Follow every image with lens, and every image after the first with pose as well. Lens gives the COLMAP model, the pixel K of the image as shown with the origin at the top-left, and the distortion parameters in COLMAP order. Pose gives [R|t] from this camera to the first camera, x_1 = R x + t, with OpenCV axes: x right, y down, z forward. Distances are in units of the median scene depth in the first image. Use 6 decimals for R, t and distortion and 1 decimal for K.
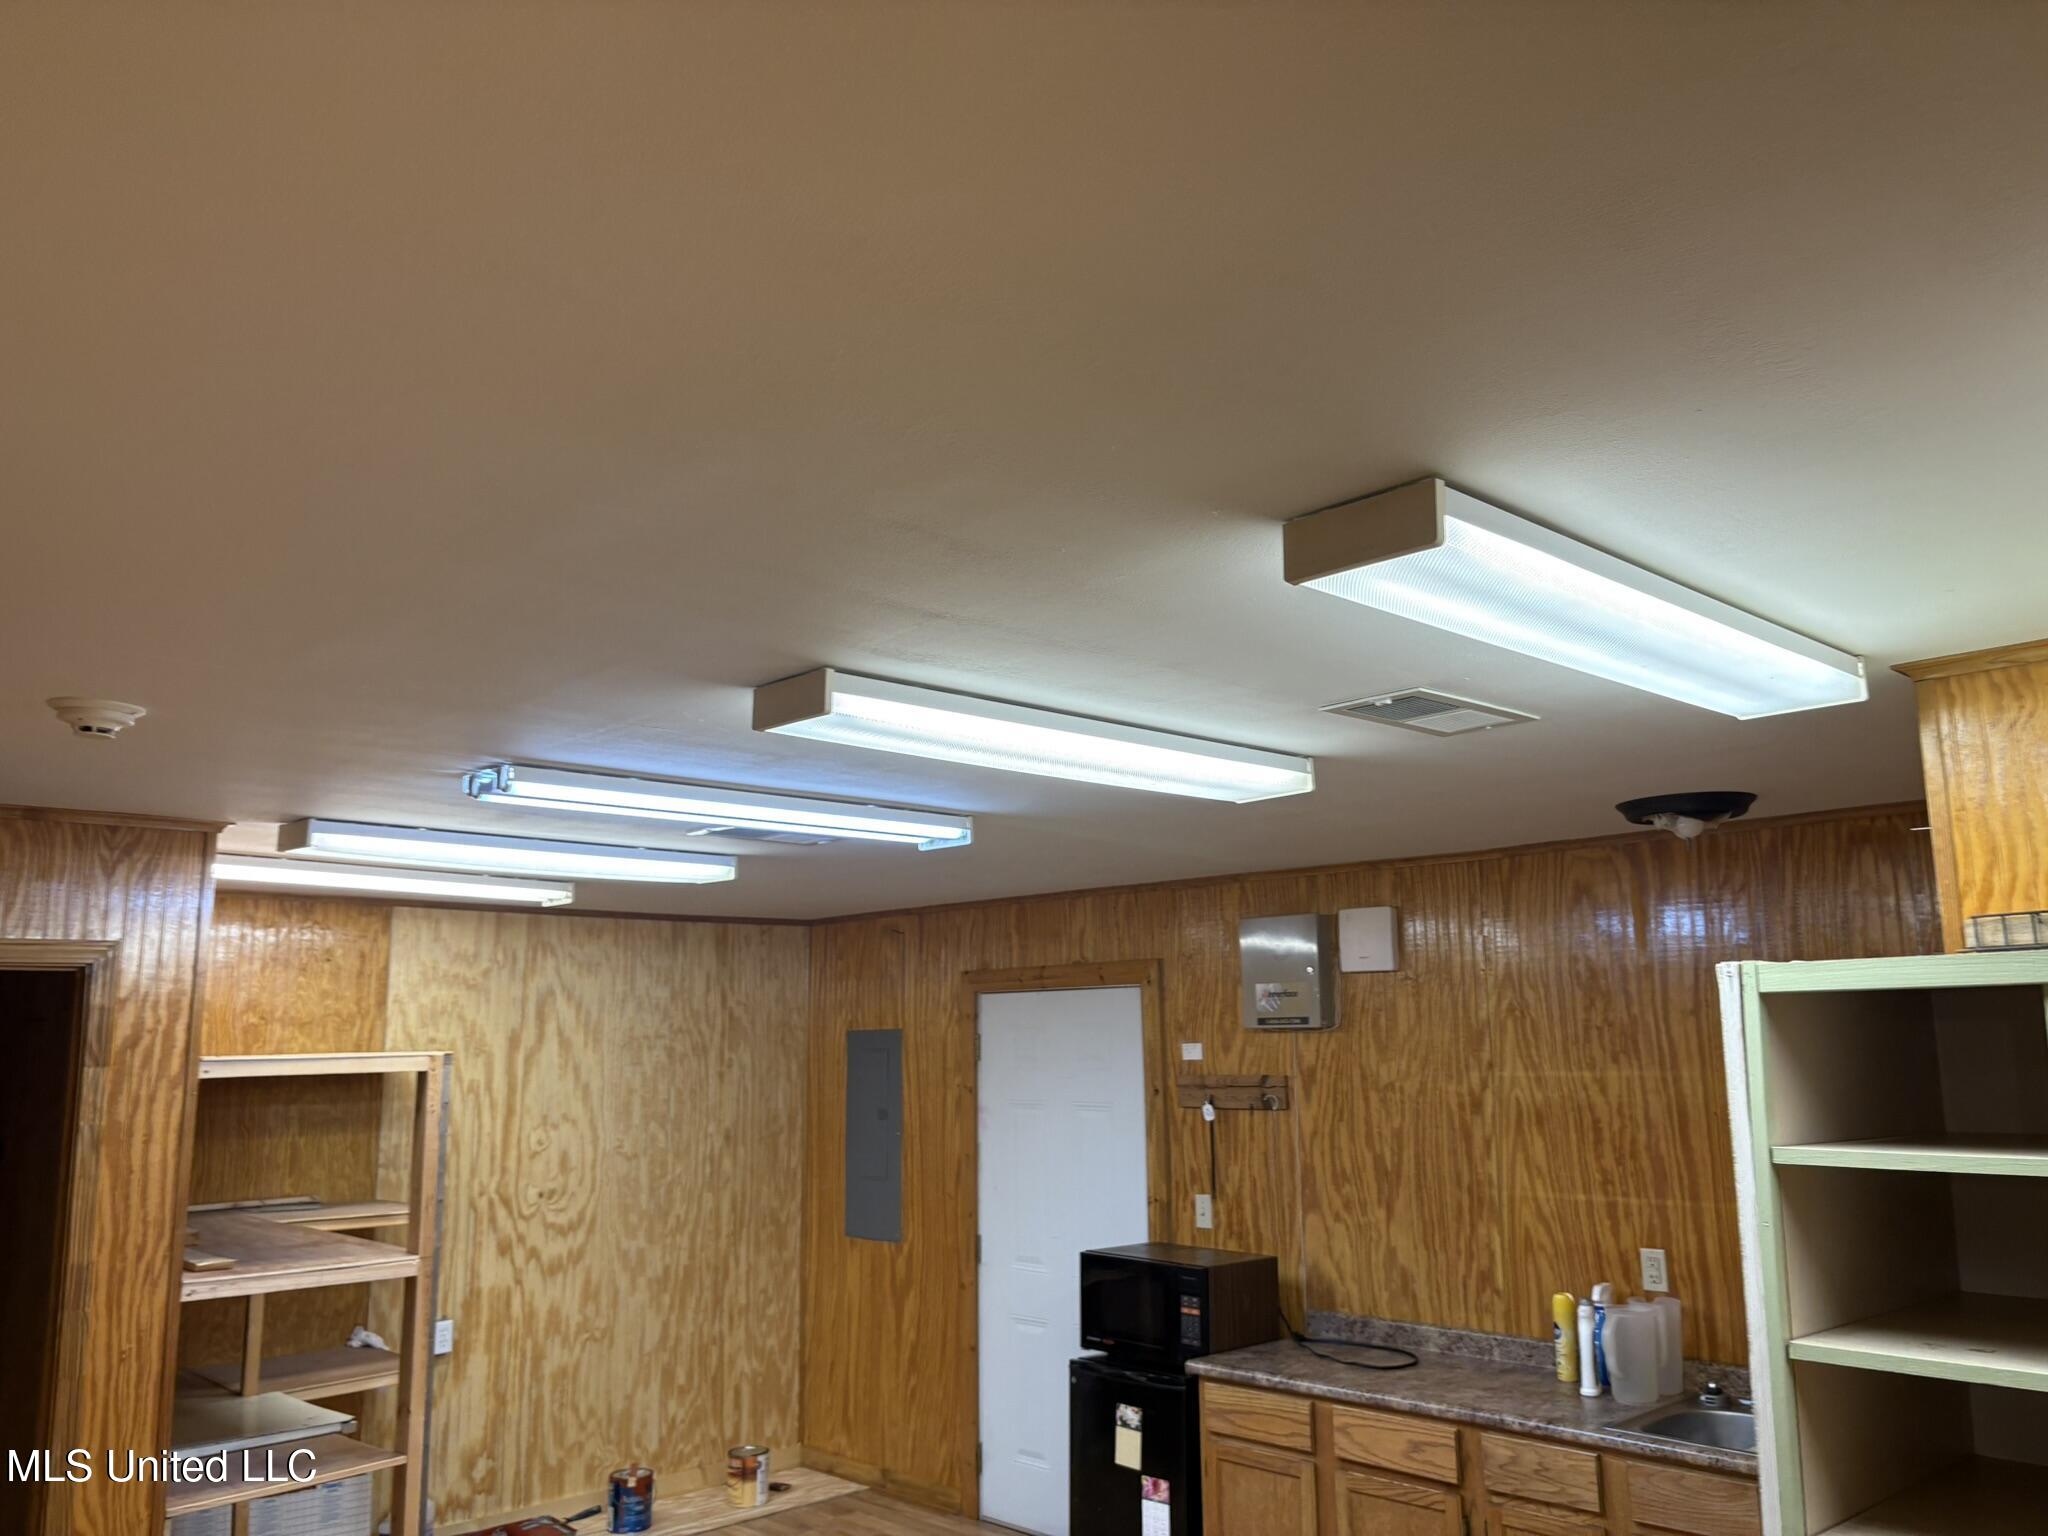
lens RADIAL K [[1541.4, 0, 1064.1], [0, 1541.4, 774.6], [0, 0, 1]] dist [0.038387, -0.039077]
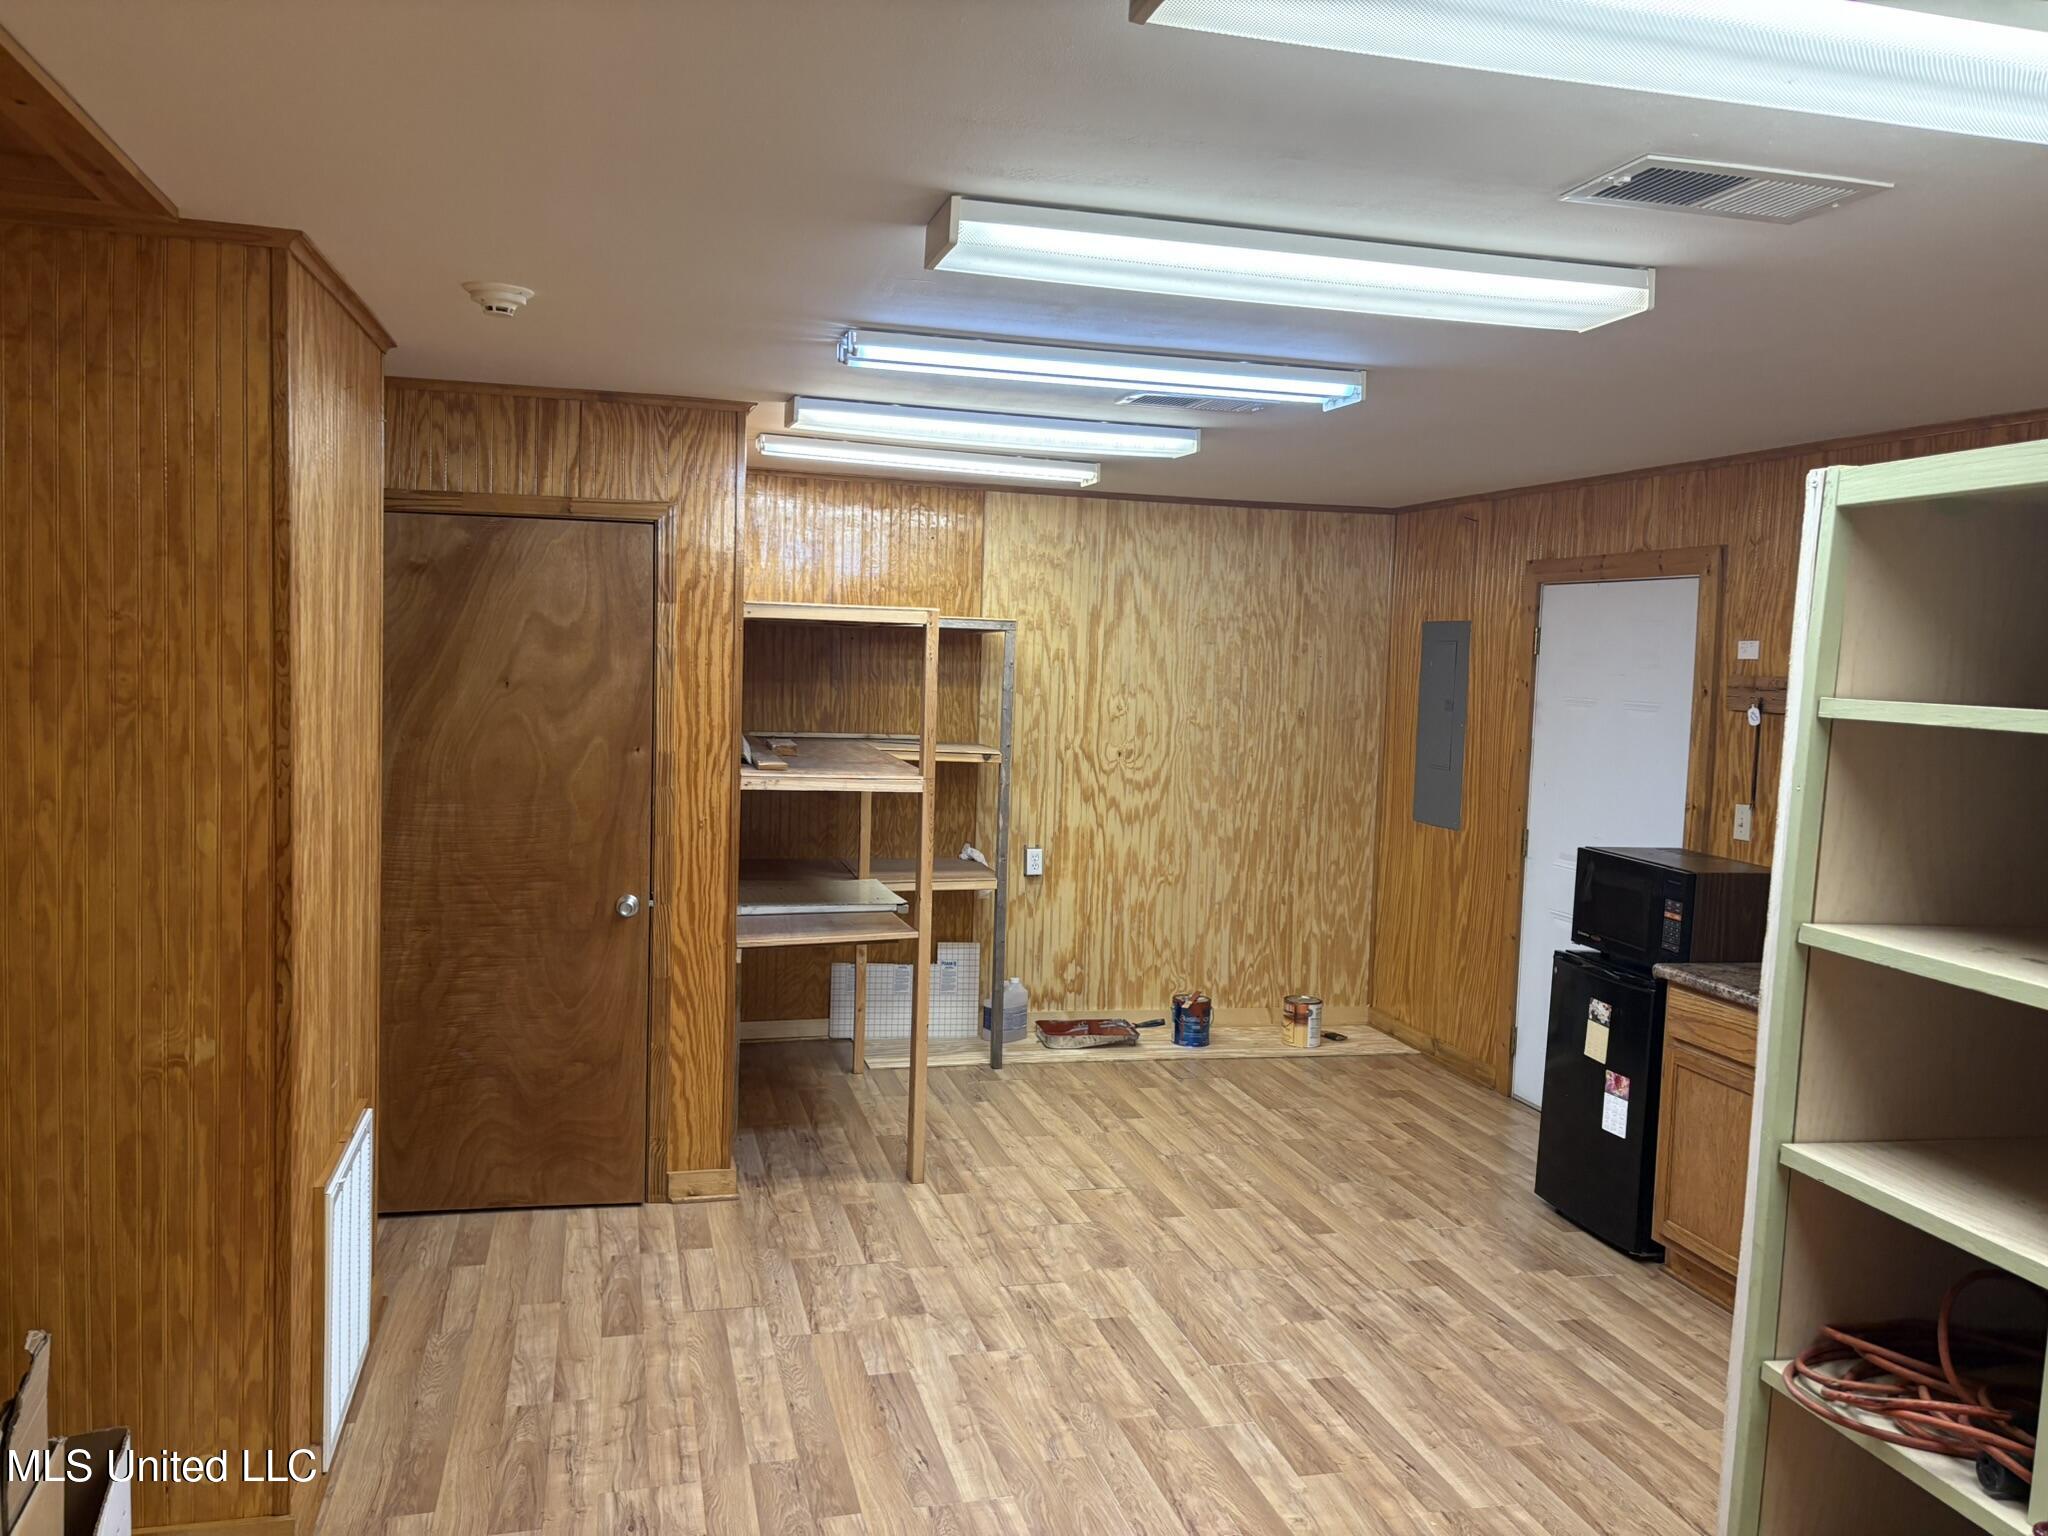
lens RADIAL K [[1541.4, 0, 1037.6], [0, 1541.4, 757.1], [0, 0, 1]] dist [0.038387, -0.039077]
pose [[0.868258, 0.078669, -0.489836, 0.192260], [0.037895, 0.973946, 0.223590, 0.029350], [0.494664, -0.212697, 0.842655, 0.044669]]
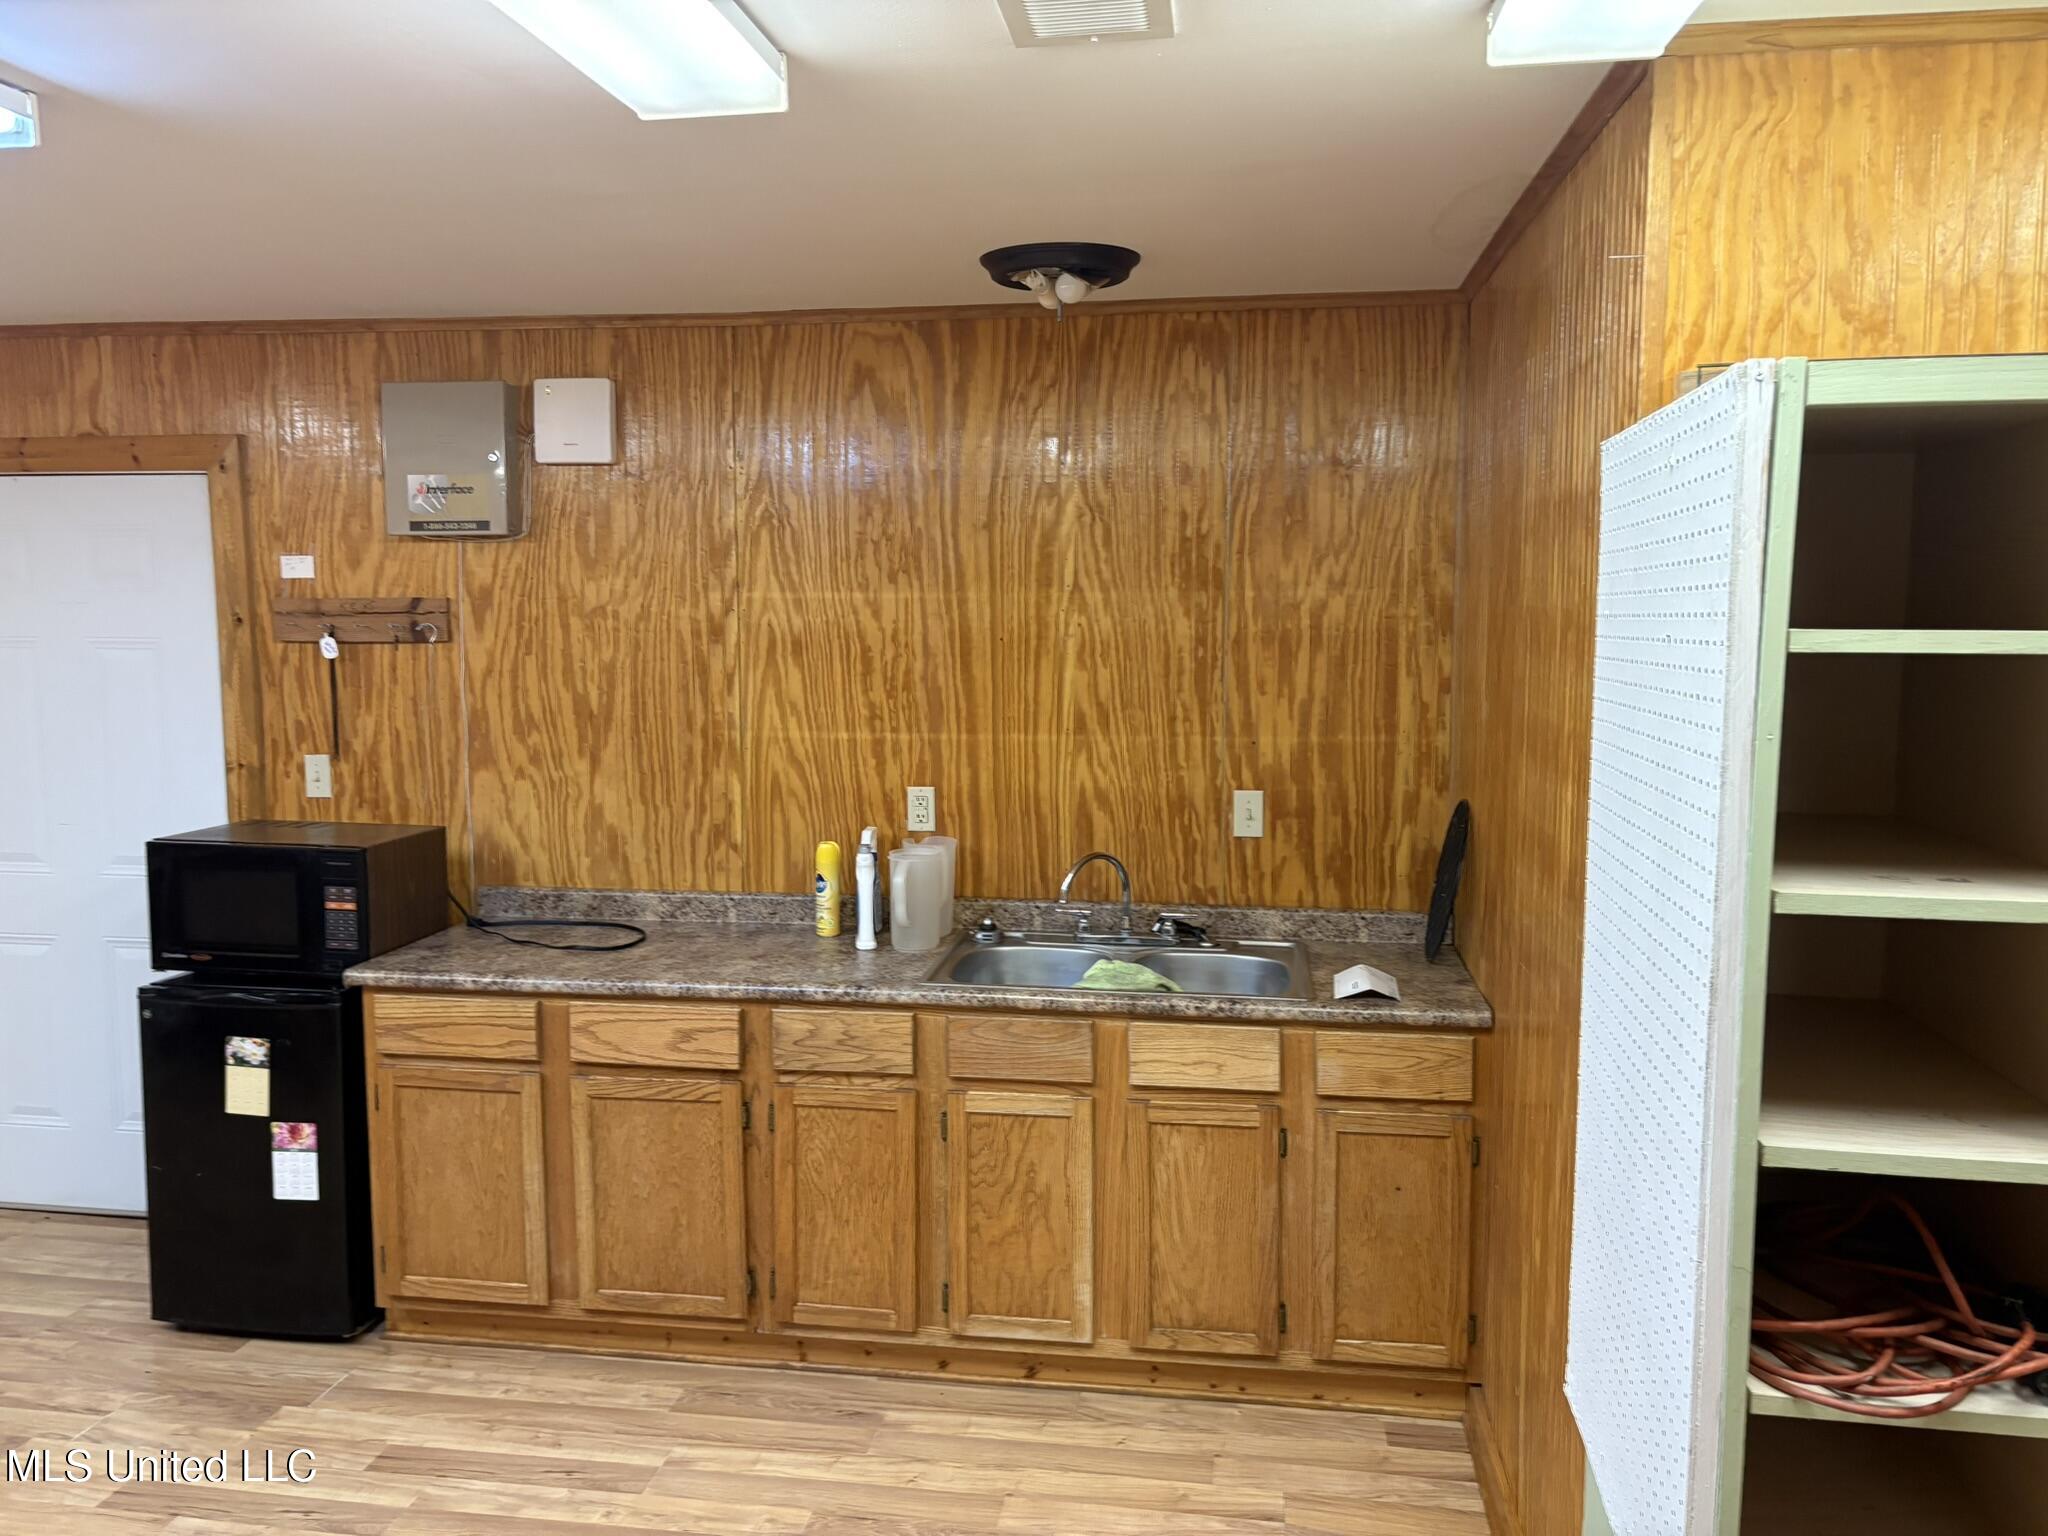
lens RADIAL K [[1541.4, 0, 1017.5], [0, 1541.4, 749.1], [0, 0, 1]] dist [0.038387, -0.039077]
pose [[0.804116, -0.045143, 0.592756, -0.090795], [-0.113469, 0.967125, 0.227582, 0.066720], [-0.583543, -0.250262, 0.772559, 0.250547]]
